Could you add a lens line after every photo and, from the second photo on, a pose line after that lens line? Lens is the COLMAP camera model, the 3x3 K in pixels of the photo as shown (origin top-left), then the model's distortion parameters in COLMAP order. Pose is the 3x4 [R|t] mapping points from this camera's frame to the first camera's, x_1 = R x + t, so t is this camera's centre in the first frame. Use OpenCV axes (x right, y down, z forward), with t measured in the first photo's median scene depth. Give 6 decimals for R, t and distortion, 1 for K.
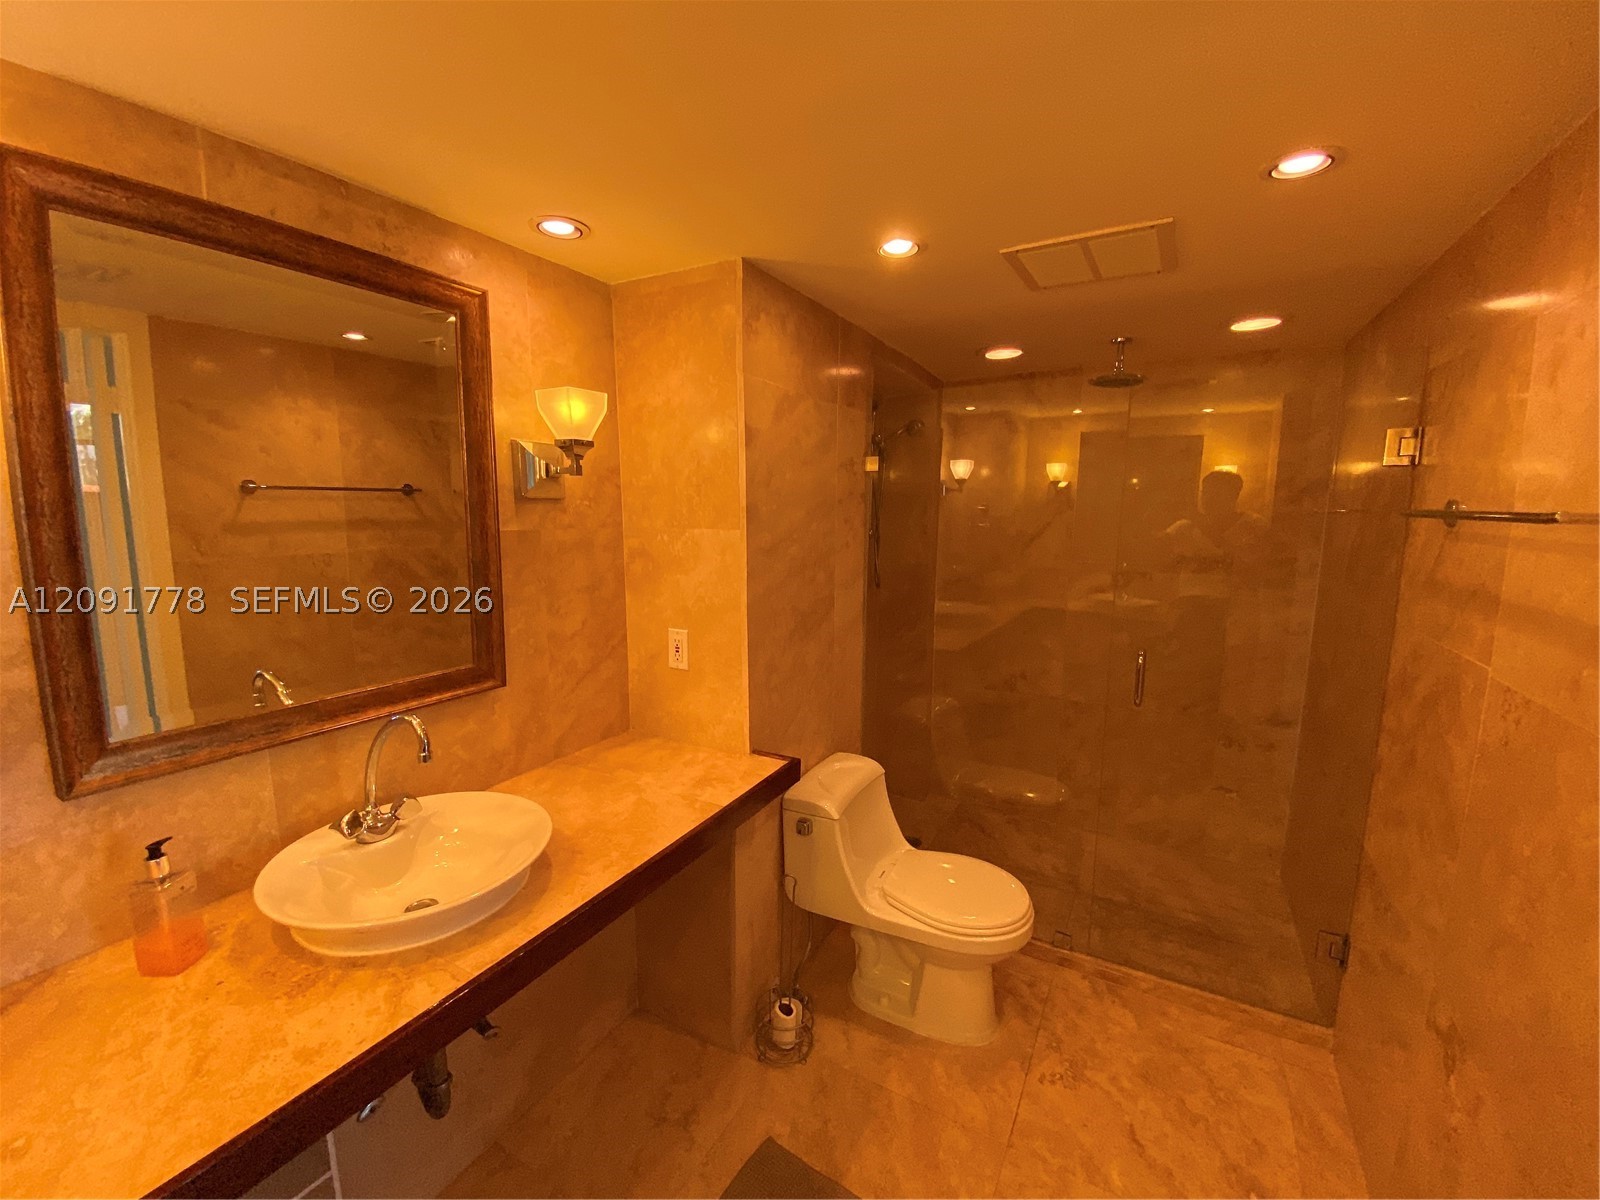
lens RADIAL K [[648.6, 0, 800.7], [0, 648.6, 606.2], [0, 0, 1]] dist [0.020185, -0.020092]
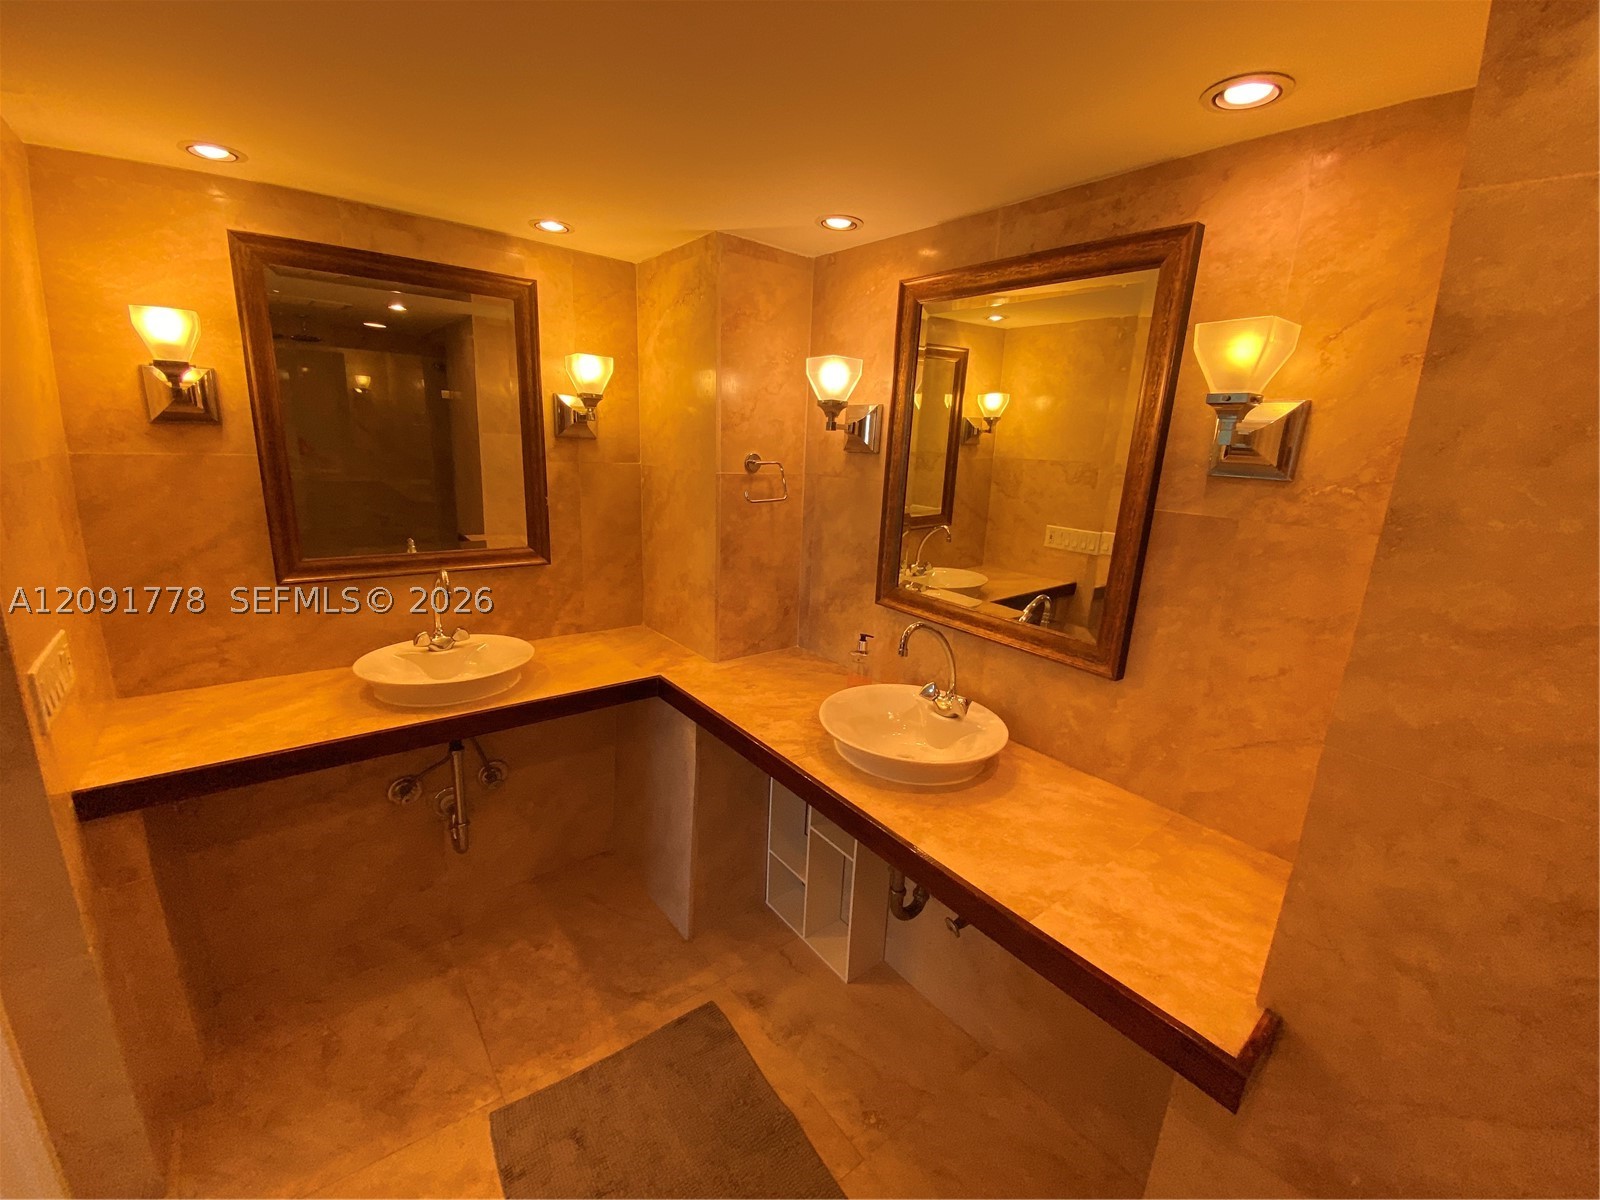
lens RADIAL K [[648.6, 0, 800.7], [0, 648.6, 606.2], [0, 0, 1]] dist [0.020185, -0.020092]
pose [[-0.378286, 0.189863, -0.906009, 0.516771], [-0.214362, 0.934169, 0.285267, -0.139850], [0.900527, 0.302127, -0.312684, 0.874205]]
